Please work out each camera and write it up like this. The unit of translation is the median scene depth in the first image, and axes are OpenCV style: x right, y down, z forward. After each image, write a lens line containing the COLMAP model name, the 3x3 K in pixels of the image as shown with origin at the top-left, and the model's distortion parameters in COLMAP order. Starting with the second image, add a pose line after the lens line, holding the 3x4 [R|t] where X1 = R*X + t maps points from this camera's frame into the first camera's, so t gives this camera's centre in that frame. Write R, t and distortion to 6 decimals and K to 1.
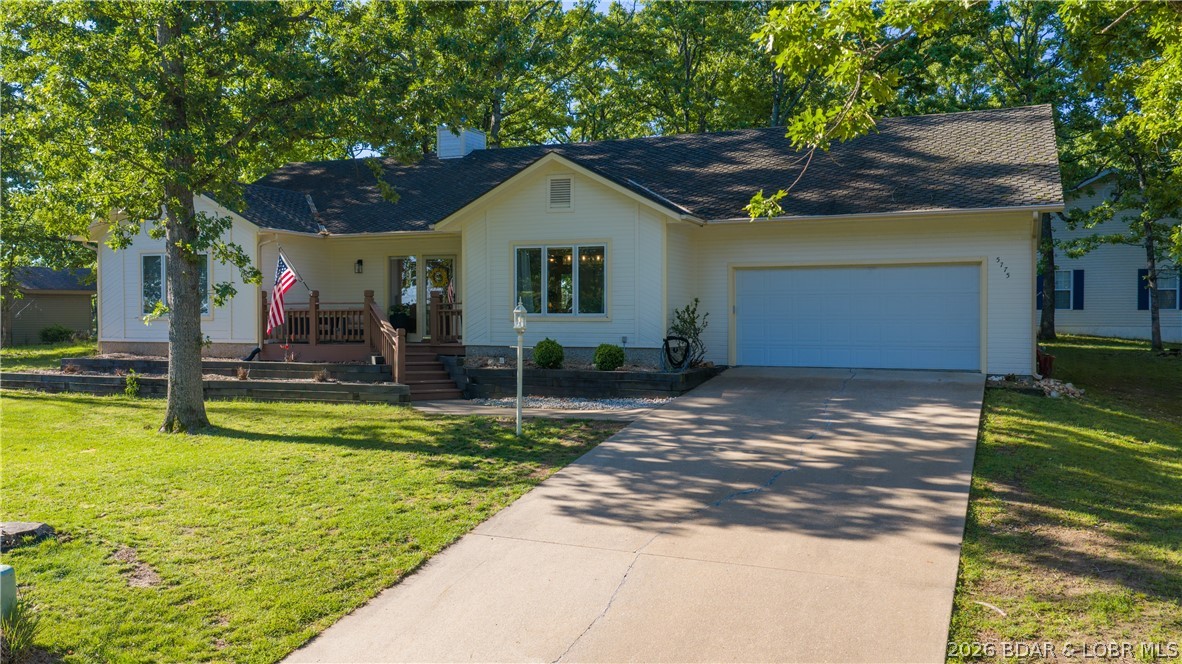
lens RADIAL K [[986.9, 0, 596.2], [0, 986.9, 329.1], [0, 0, 1]] dist [0.018757, -0.051756]
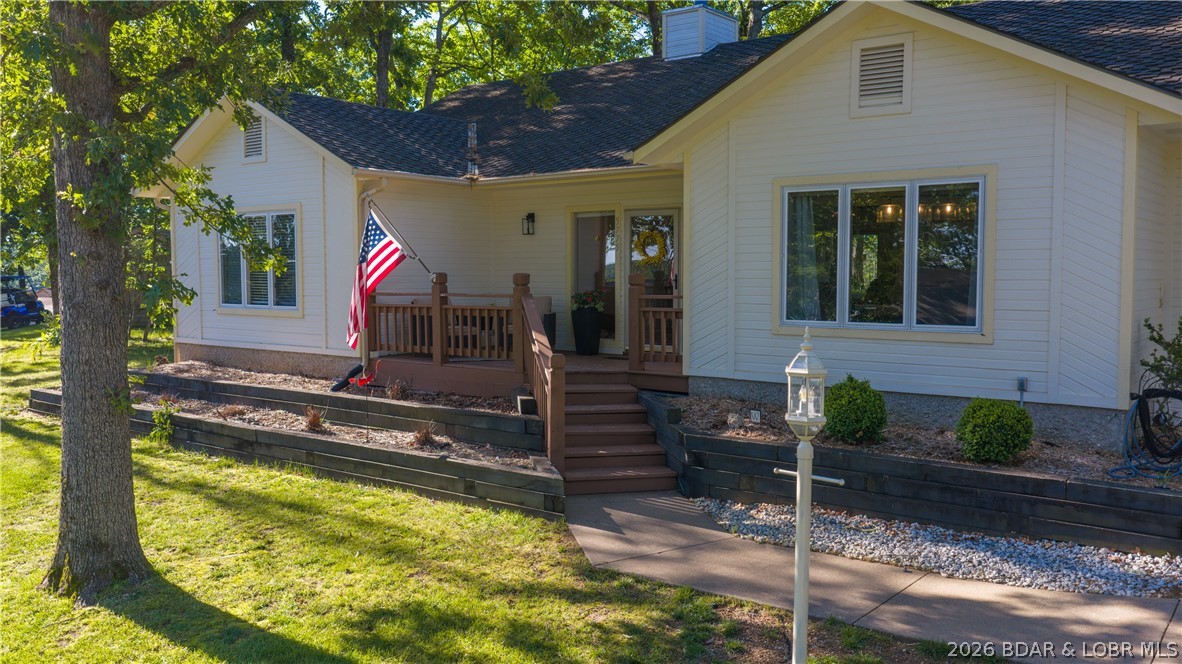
lens RADIAL K [[986.9, 0, 596.0], [0, 986.9, 342.4], [0, 0, 1]] dist [0.018757, -0.051756]
pose [[0.965997, 0.016868, -0.258004, -0.043899], [-0.001482, 0.998214, 0.059713, -0.035262], [0.258551, -0.057301, 0.964297, 0.483589]]
